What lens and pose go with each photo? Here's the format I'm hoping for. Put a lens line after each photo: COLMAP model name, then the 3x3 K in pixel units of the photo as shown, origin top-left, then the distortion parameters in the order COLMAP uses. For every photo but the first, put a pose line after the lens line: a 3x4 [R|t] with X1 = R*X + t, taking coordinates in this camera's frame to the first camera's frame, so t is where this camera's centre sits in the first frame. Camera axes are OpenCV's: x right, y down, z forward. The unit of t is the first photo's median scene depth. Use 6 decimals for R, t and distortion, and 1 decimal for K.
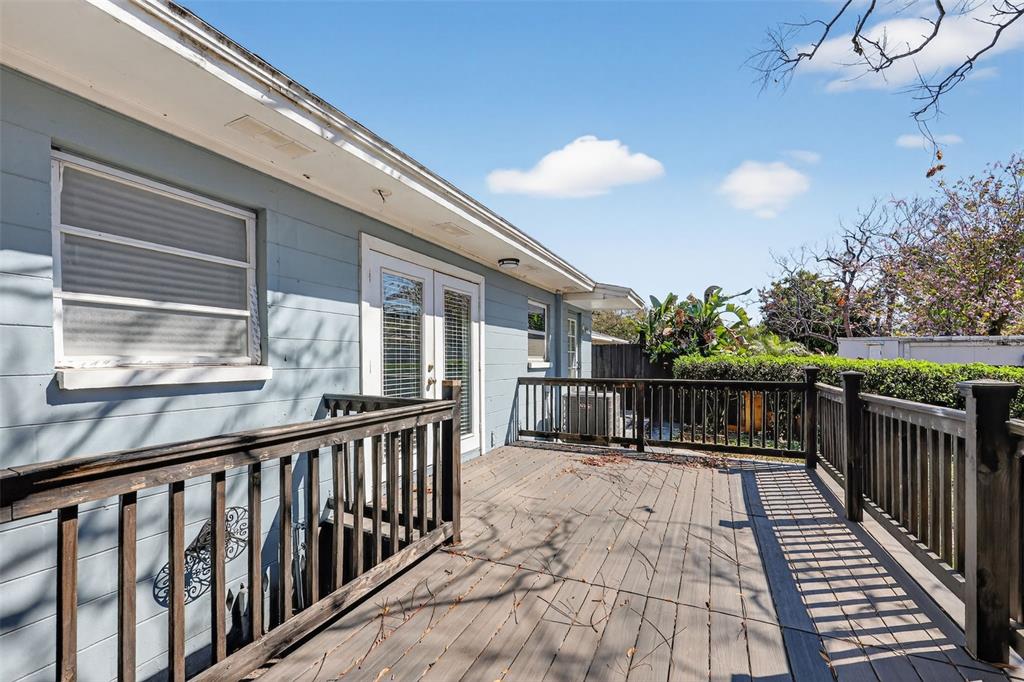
lens RADIAL K [[414.0, 0, 512.1], [0, 414.0, 352.5], [0, 0, 1]] dist [-0.001160, -0.000152]
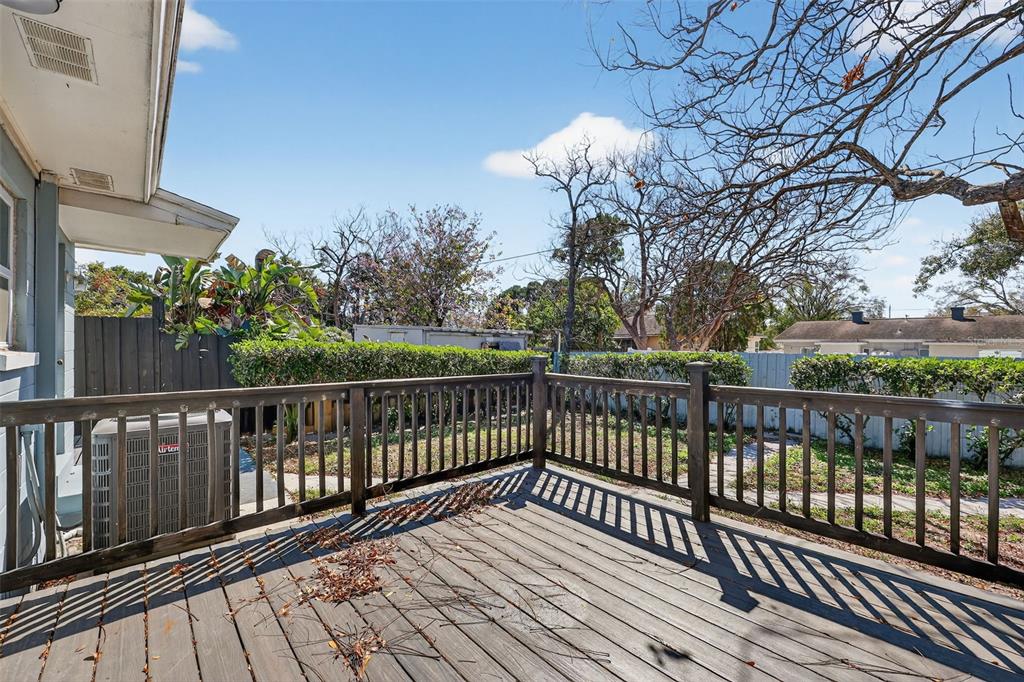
lens RADIAL K [[413.5, 0, 515.9], [0, 413.5, 346.2], [0, 0, 1]] dist [-0.000874, -0.000160]
pose [[0.375173, 0.001919, 0.926953, -0.228298], [-0.025567, 0.999639, 0.008279, 0.007828], [-0.926602, -0.026805, 0.375086, 1.099380]]
